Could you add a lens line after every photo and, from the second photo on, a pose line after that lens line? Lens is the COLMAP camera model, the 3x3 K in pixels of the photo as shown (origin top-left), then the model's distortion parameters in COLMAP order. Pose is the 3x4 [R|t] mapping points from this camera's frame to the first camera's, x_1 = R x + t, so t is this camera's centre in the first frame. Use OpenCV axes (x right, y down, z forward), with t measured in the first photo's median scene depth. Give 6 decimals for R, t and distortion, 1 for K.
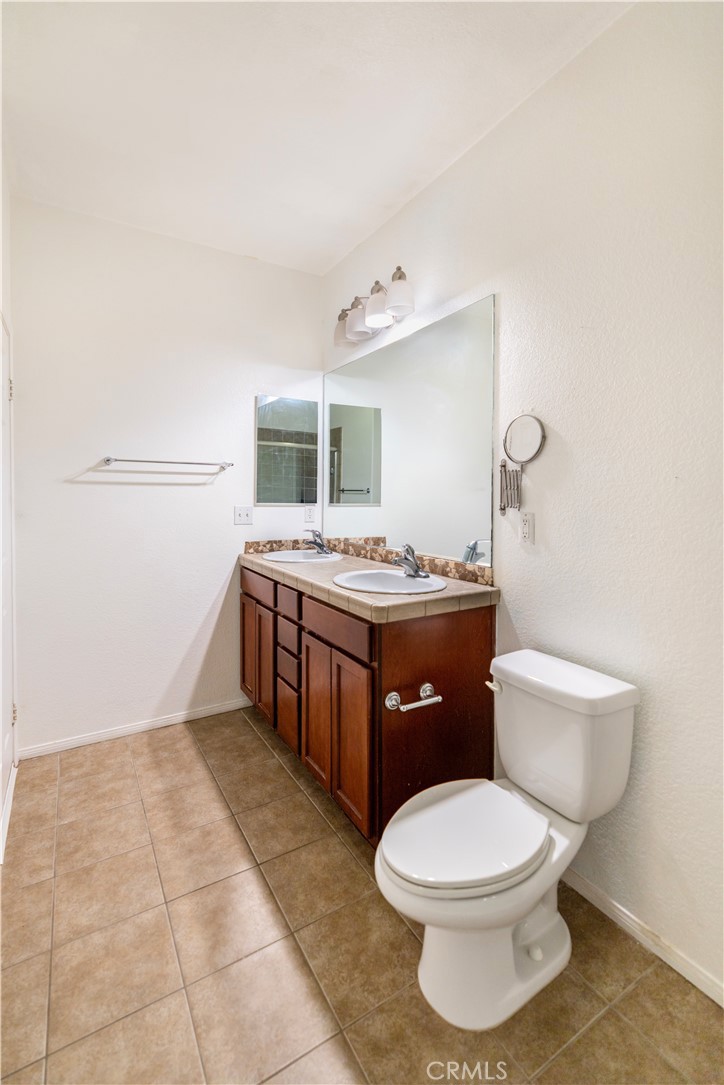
lens RADIAL K [[478.7, 0, 357.9], [0, 478.7, 535.3], [0, 0, 1]] dist [0.015072, -0.000385]
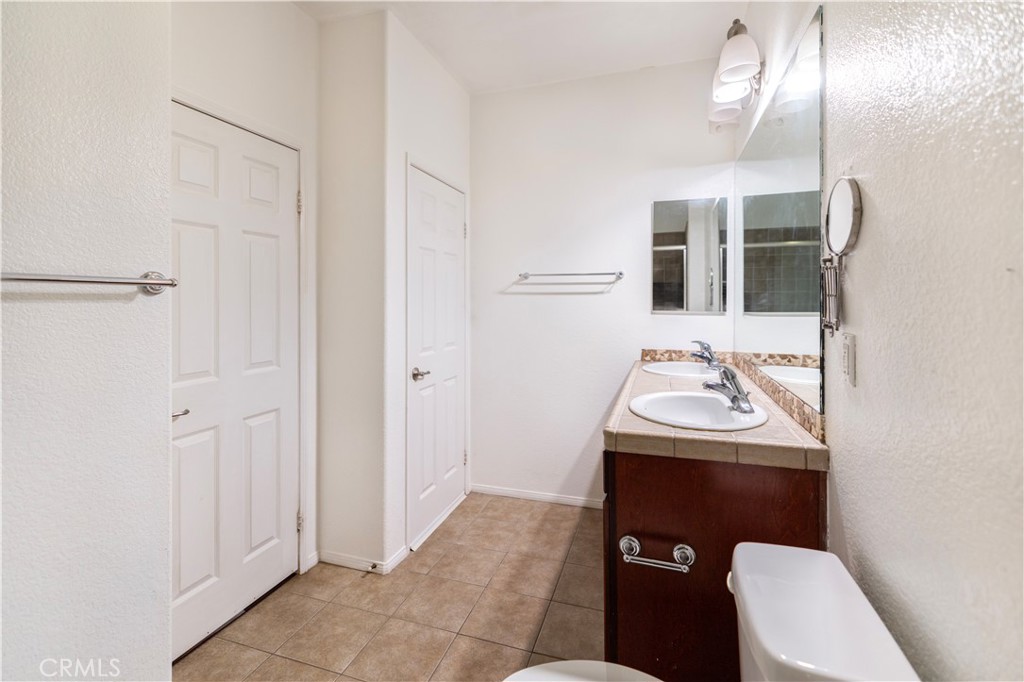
lens RADIAL K [[451.8, 0, 508.6], [0, 451.8, 327.0], [0, 0, 1]] dist [0.015072, -0.000385]
pose [[0.662520, 0.040491, -0.747949, 0.347384], [-0.058590, 0.998280, 0.002145, -0.021958], [0.746750, 0.042401, 0.663752, 0.191957]]
